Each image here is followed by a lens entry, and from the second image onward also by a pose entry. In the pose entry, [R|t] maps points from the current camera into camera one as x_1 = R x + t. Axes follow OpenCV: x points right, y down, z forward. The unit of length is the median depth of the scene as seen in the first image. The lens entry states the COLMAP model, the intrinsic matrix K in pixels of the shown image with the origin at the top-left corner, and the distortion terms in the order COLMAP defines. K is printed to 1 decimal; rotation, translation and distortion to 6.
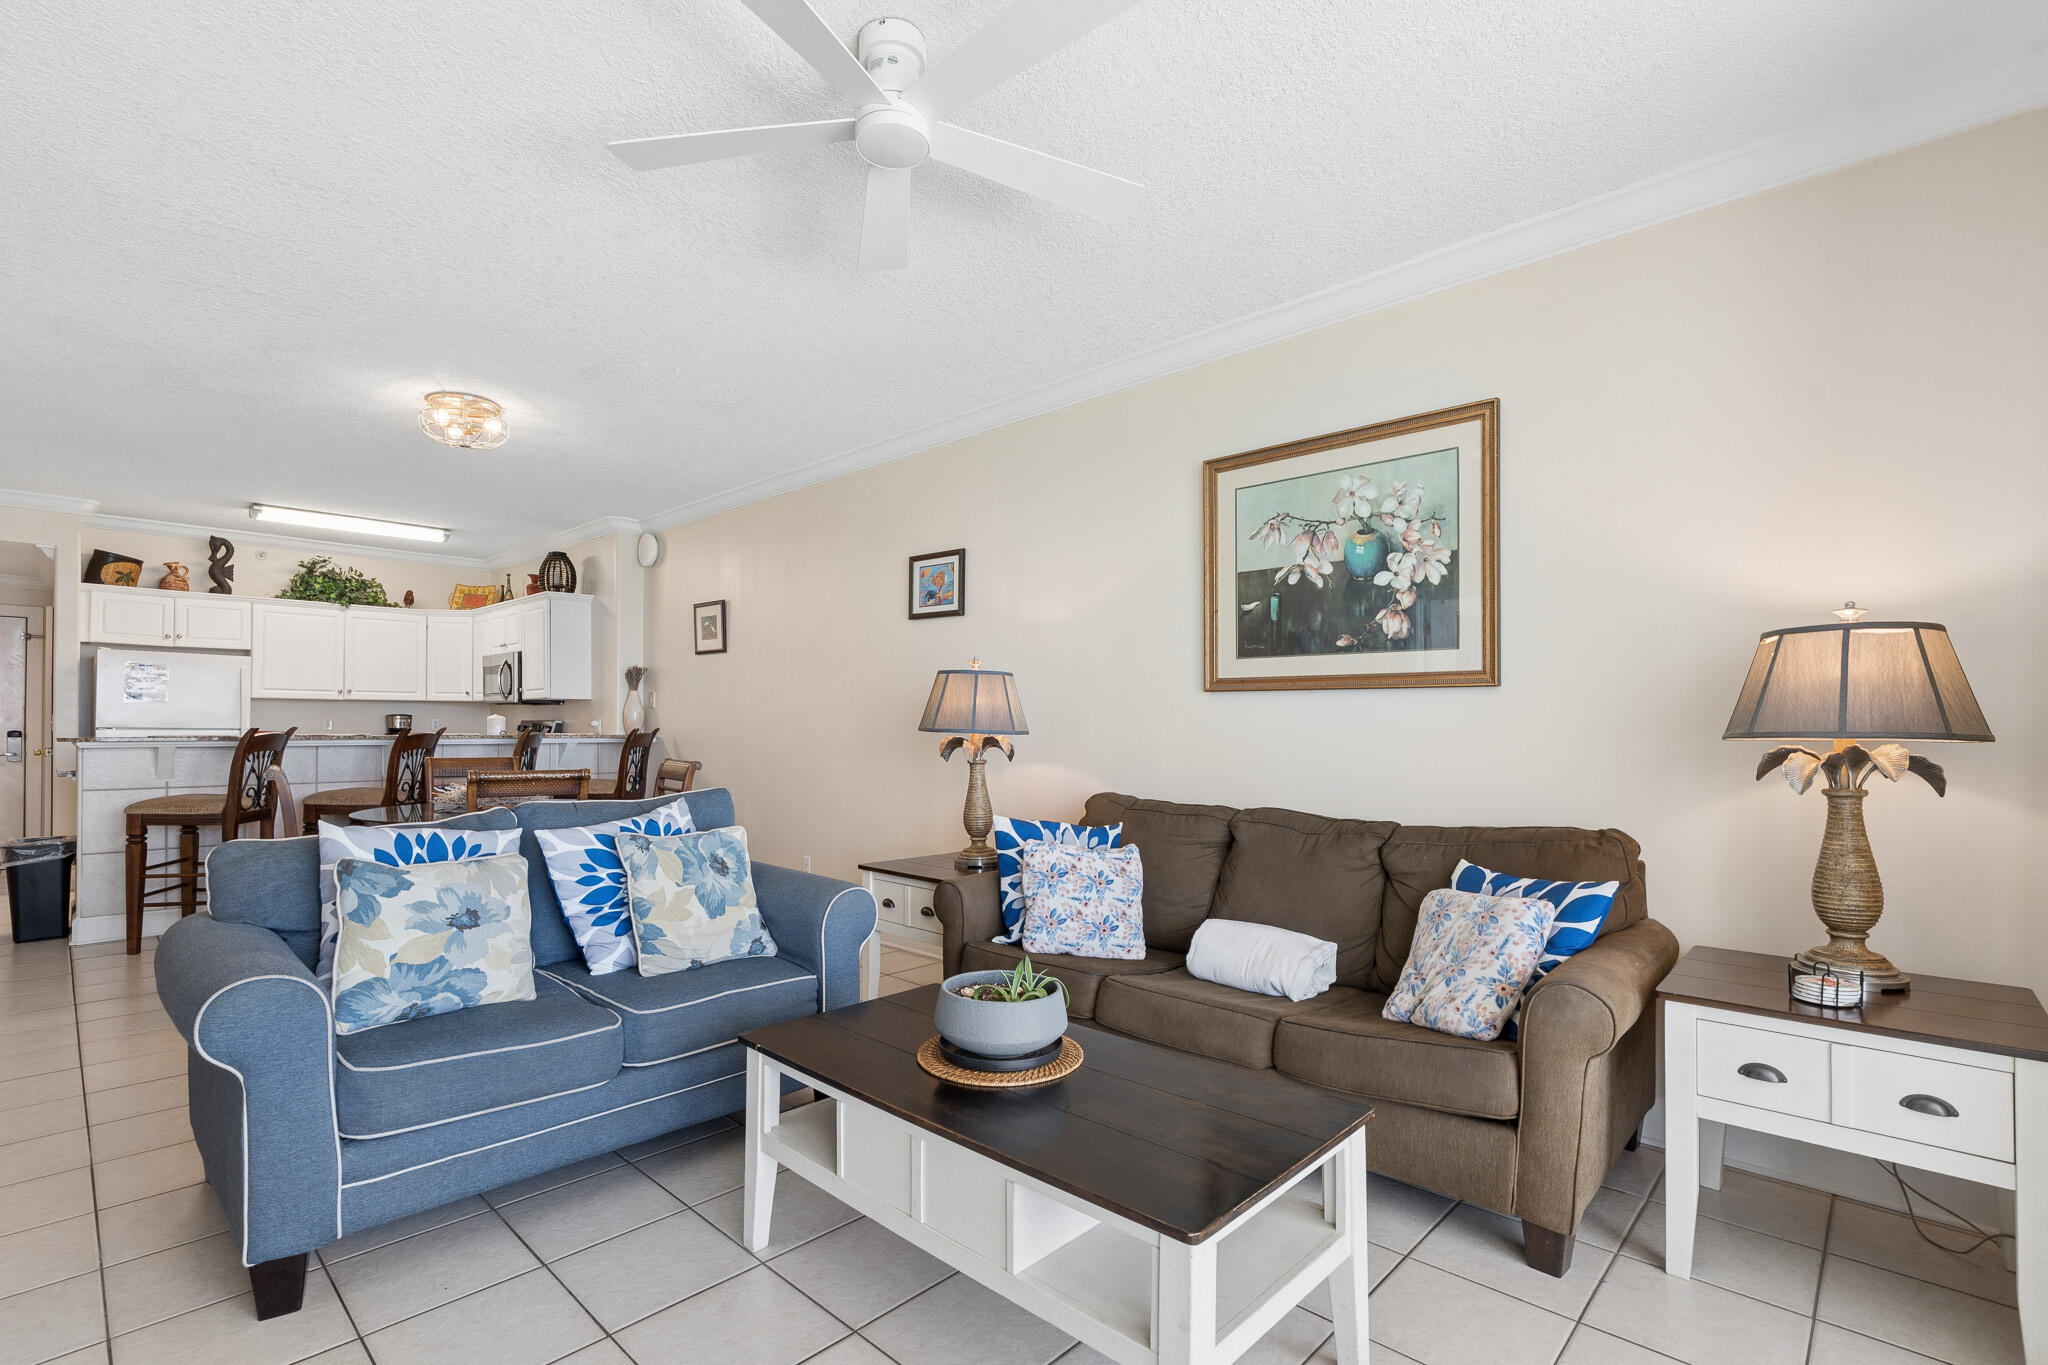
lens RADIAL K [[938.5, 0, 1023.7], [0, 938.5, 718.2], [0, 0, 1]] dist [-0.010440, 0.004781]
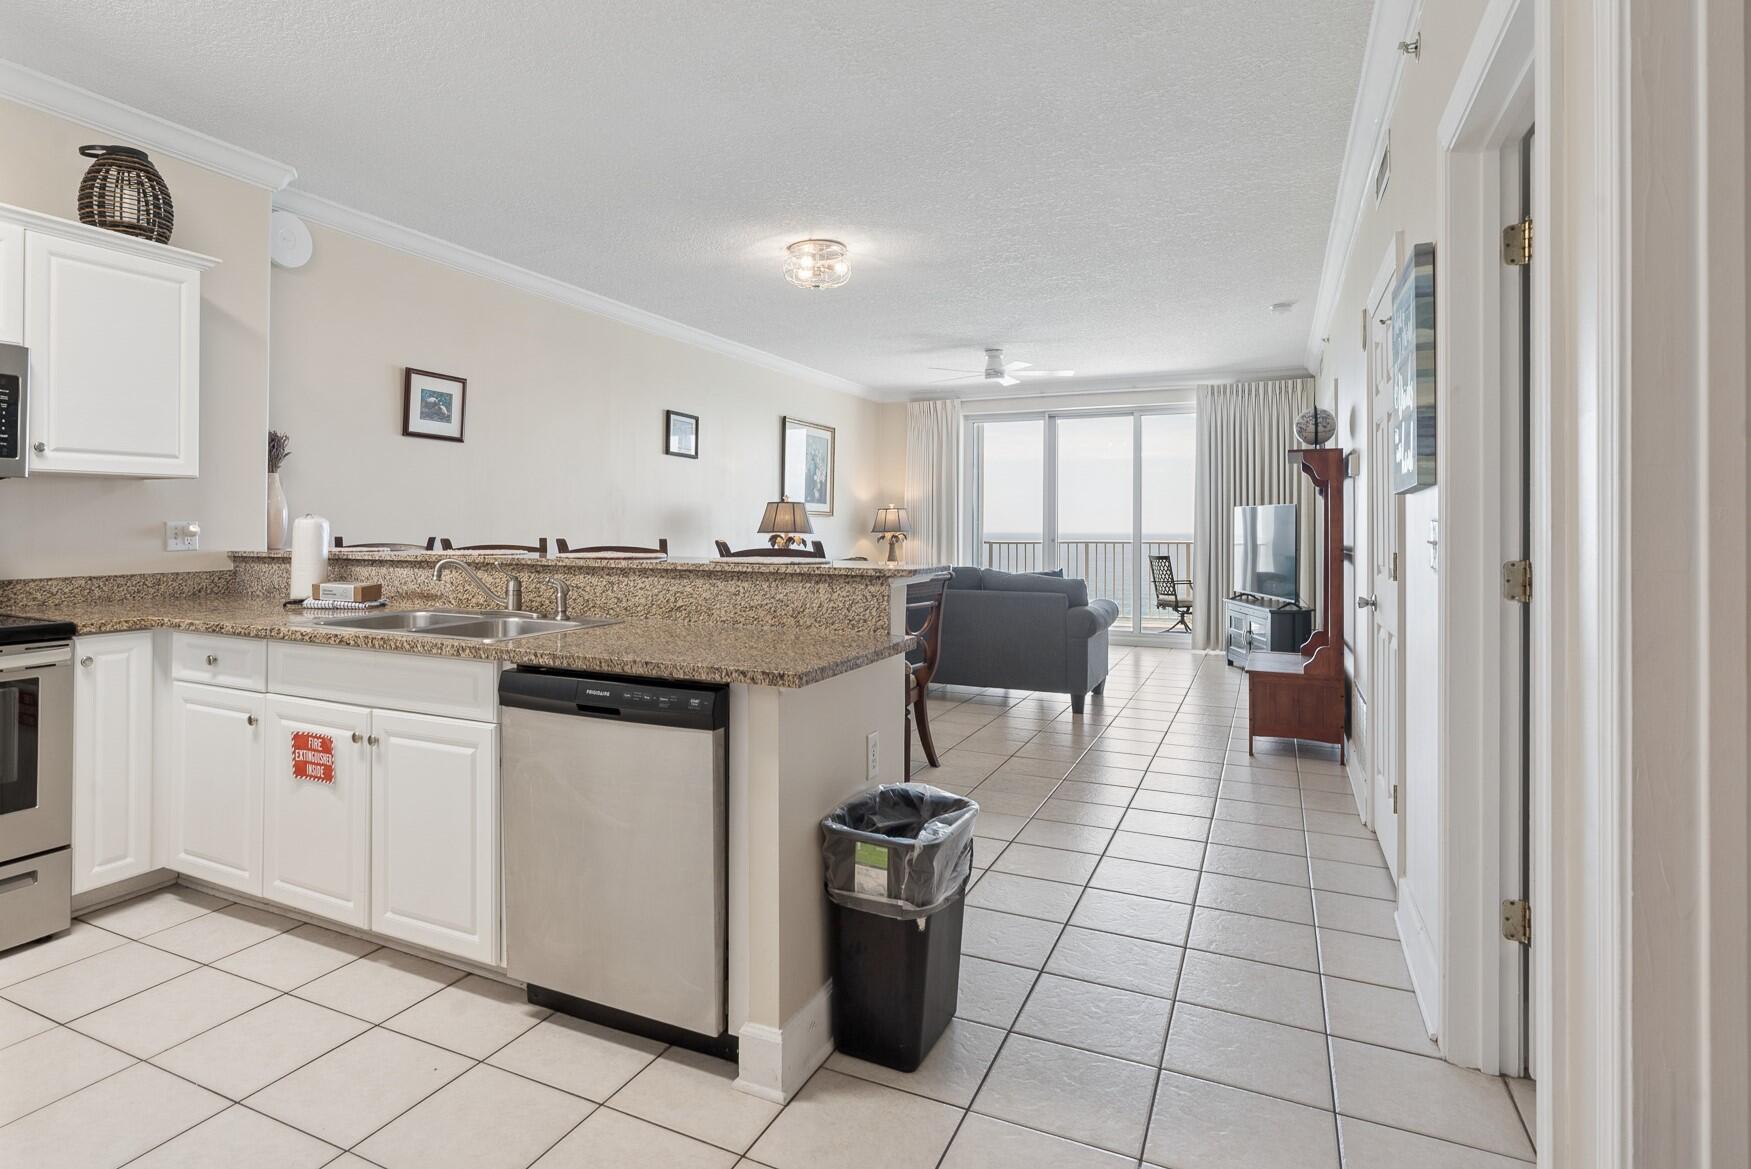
lens RADIAL K [[929.7, 0, 808.0], [0, 929.7, 518.3], [0, 0, 1]] dist [-0.009694, 0.000301]
pose [[-0.293939, 0.004092, 0.955815, -2.144134], [-0.012284, 0.999892, -0.008058, -0.002633], [-0.955745, -0.014110, -0.293857, 1.721463]]
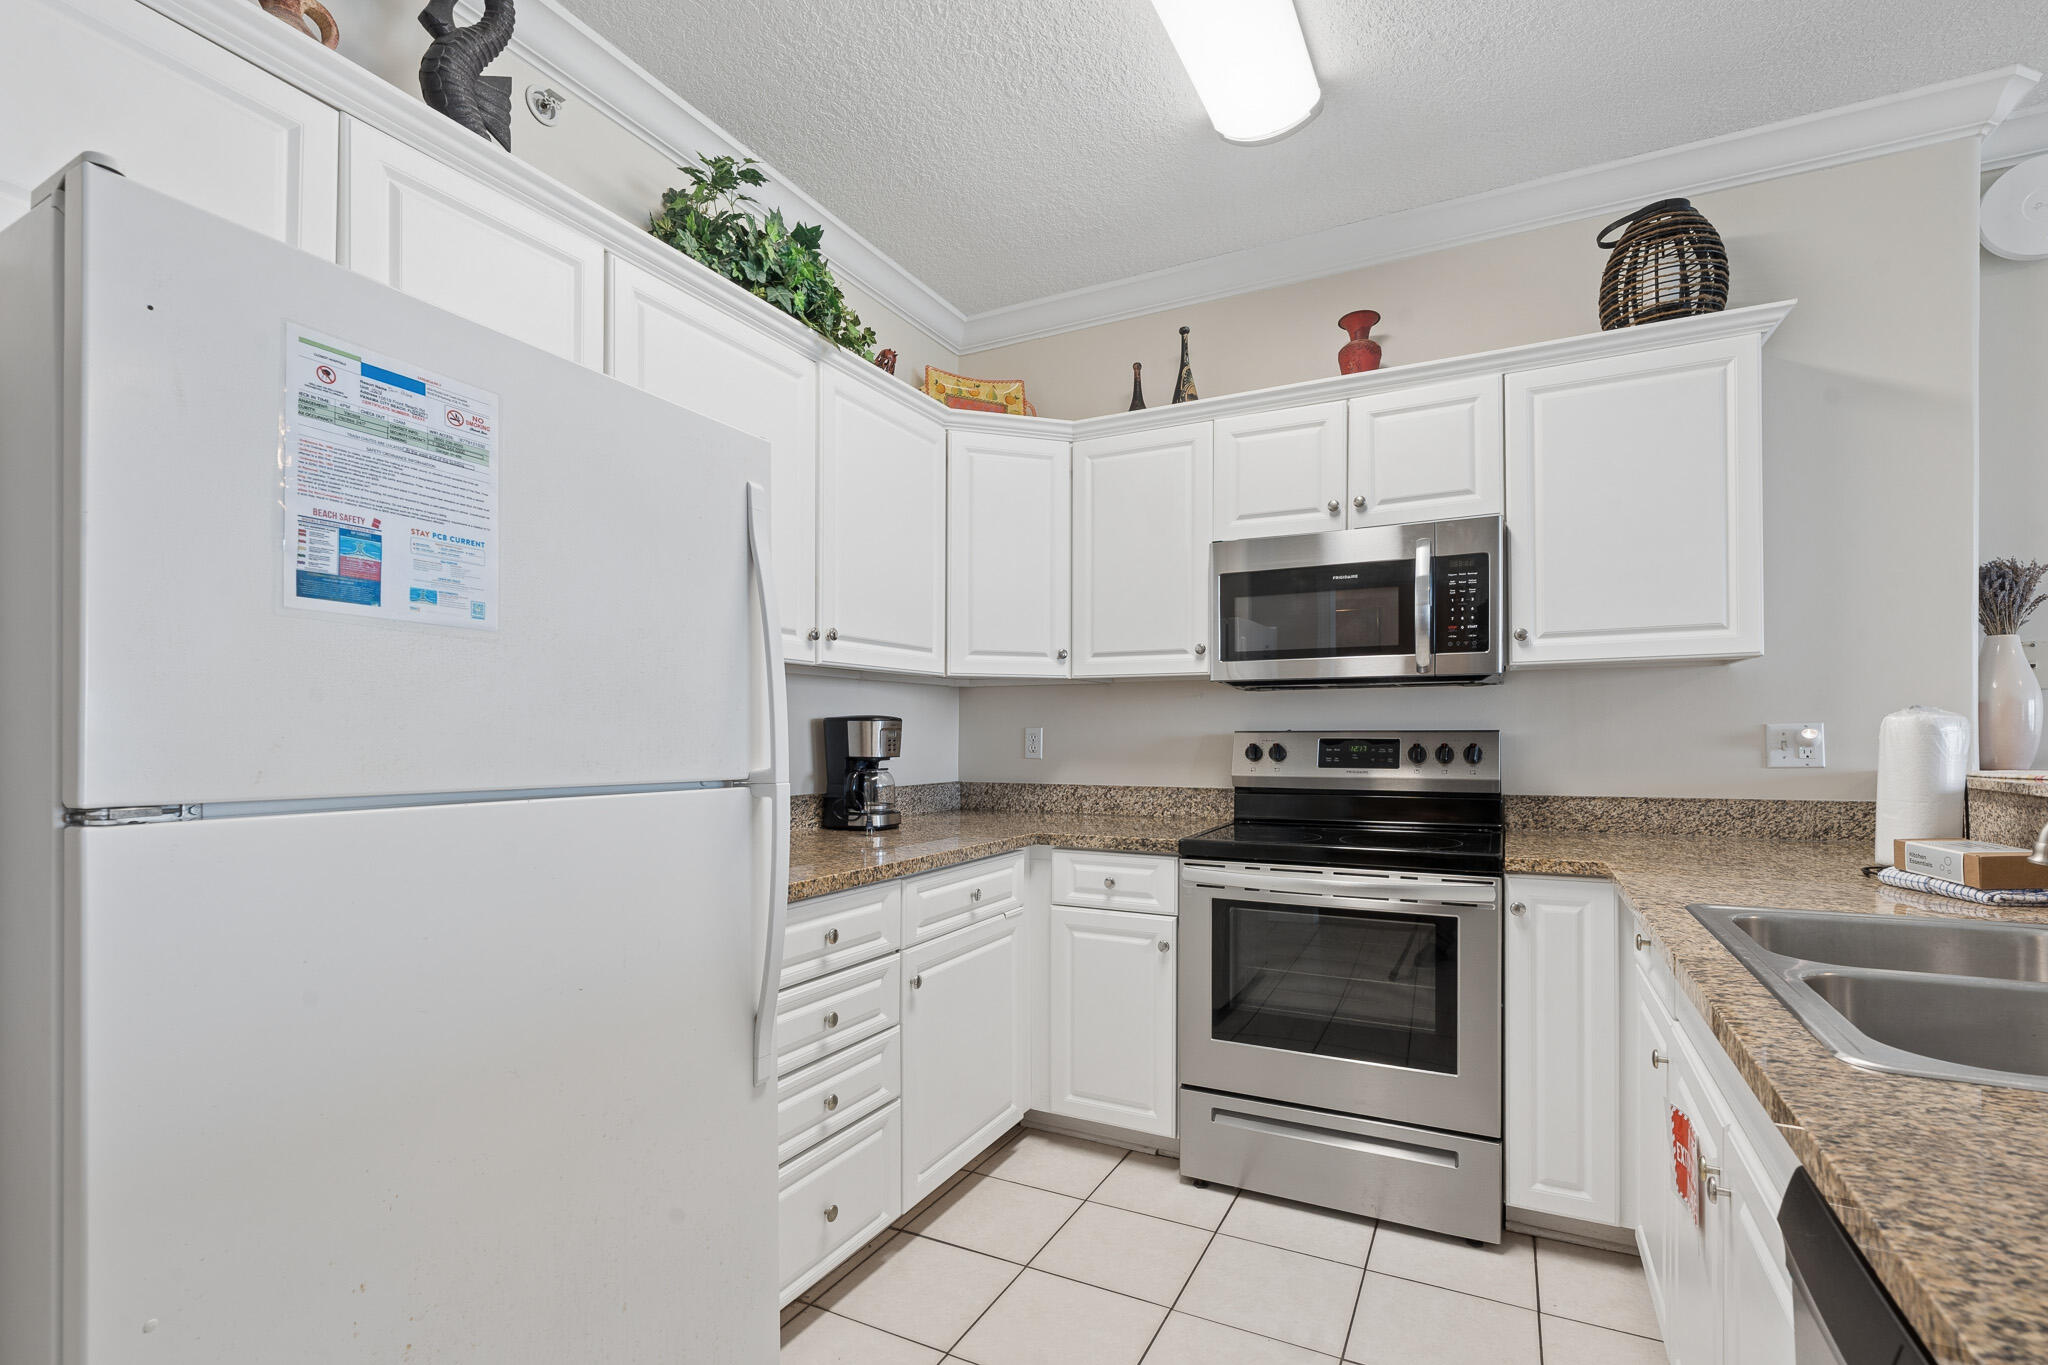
lens RADIAL K [[938.5, 0, 1014.9], [0, 938.5, 737.5], [0, 0, 1]] dist [-0.010440, 0.004781]
pose [[0.962806, -0.008882, 0.270049, -1.688775], [0.006003, 0.999916, 0.011485, 0.000073], [-0.270128, -0.009436, 0.962778, 1.578949]]
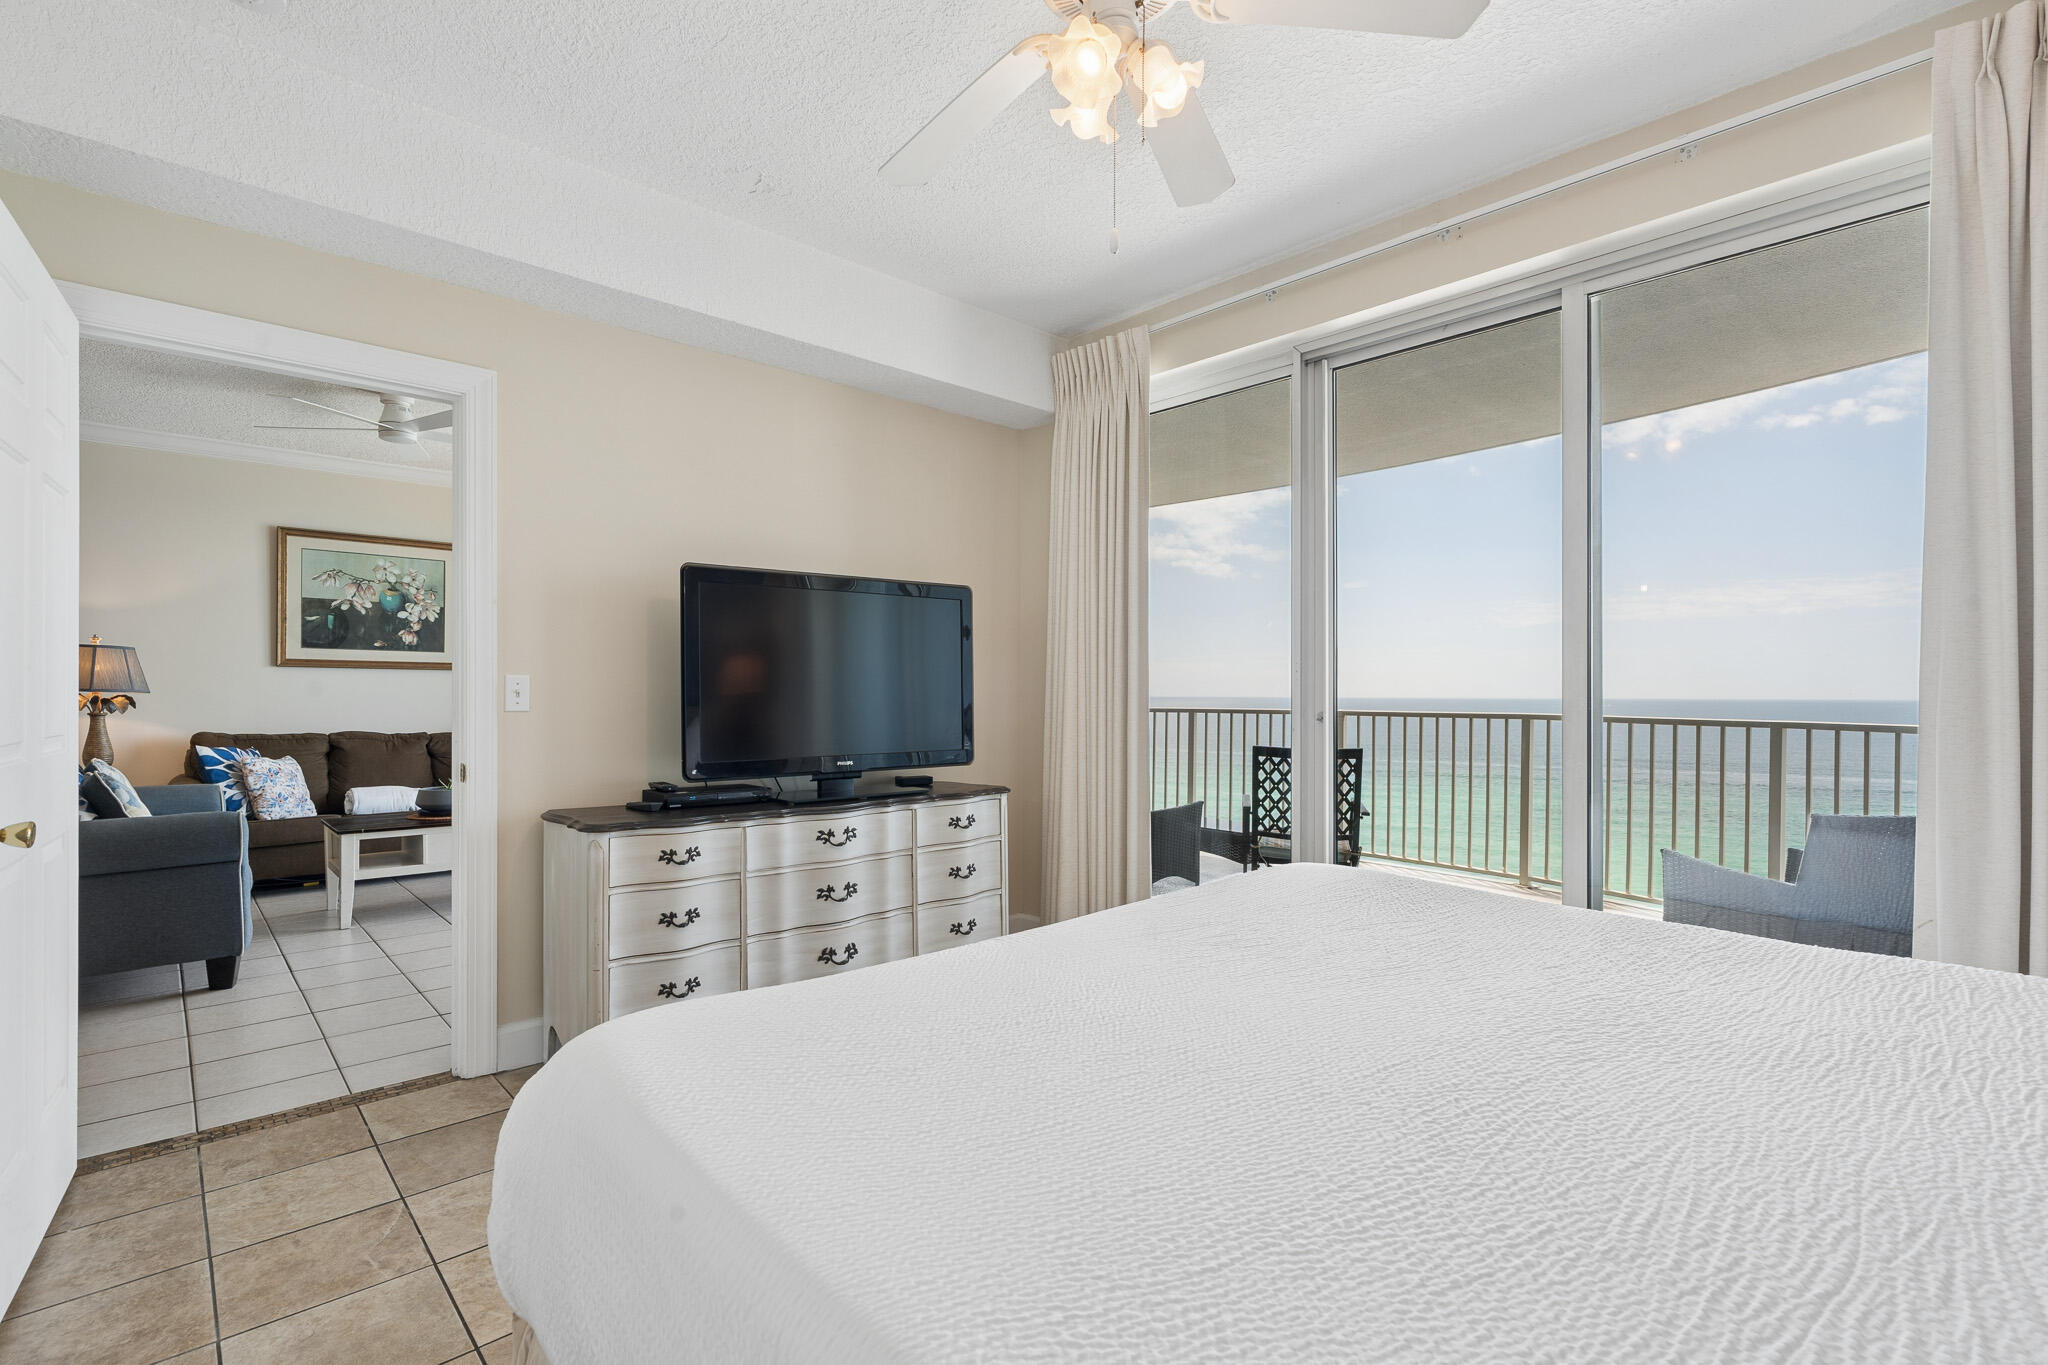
lens RADIAL K [[938.5, 0, 1012.4], [0, 938.5, 691.4], [0, 0, 1]] dist [-0.010440, 0.004781]
pose [[0.061512, -0.002565, 0.998103, -1.450258], [-0.010825, 0.999936, 0.003236, -0.003912], [-0.998048, -0.011003, 0.061480, -0.412697]]
